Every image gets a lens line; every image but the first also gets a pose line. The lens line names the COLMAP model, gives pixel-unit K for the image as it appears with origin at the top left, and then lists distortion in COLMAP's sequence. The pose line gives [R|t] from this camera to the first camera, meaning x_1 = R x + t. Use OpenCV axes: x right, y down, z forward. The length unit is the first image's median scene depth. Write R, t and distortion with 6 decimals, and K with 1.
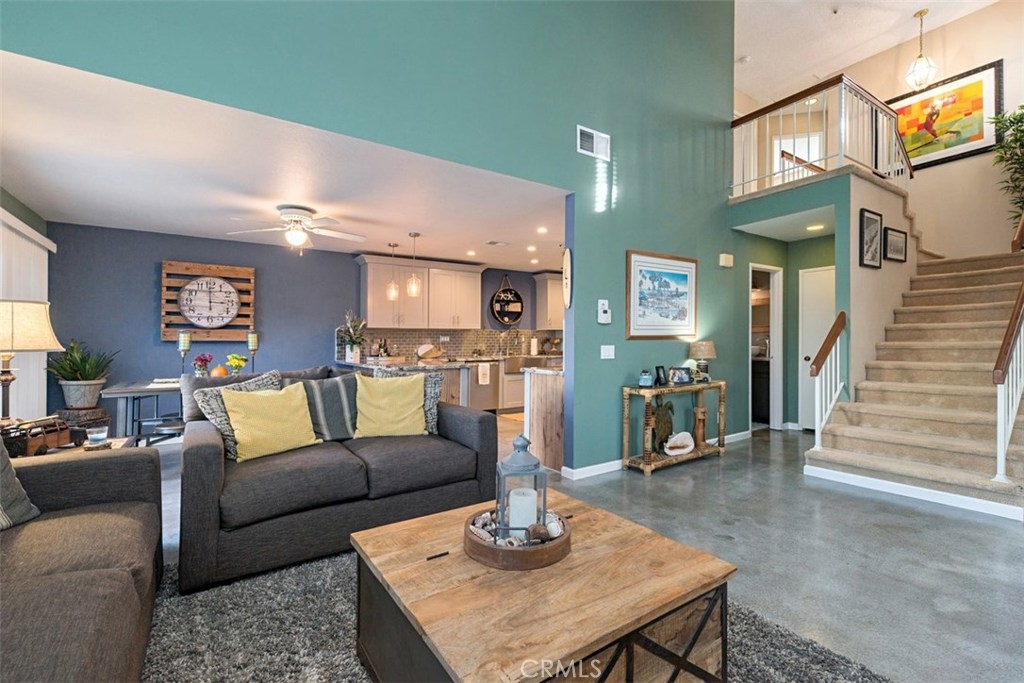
lens RADIAL K [[444.8, 0, 489.3], [0, 444.8, 340.3], [0, 0, 1]] dist [0.000235, 0.000120]
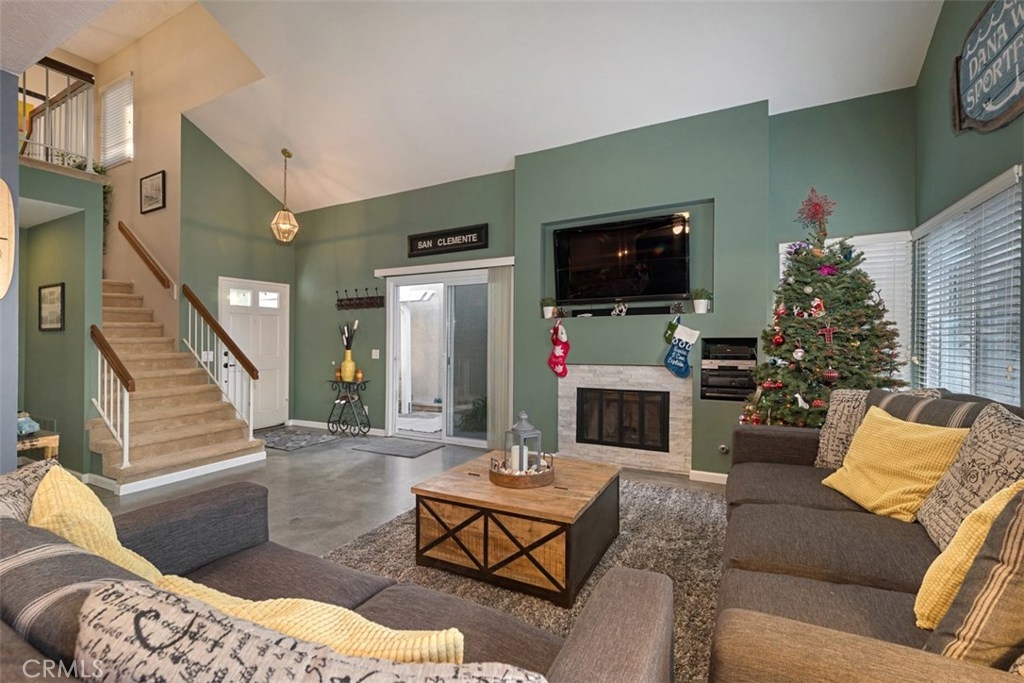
lens RADIAL K [[444.8, 0, 515.3], [0, 444.8, 340.9], [0, 0, 1]] dist [0.000235, 0.000120]
pose [[-0.507919, 0.009584, 0.861351, -0.613789], [0.000233, 0.999940, -0.010988, -0.022253], [-0.861405, -0.005381, -0.507891, 0.832253]]
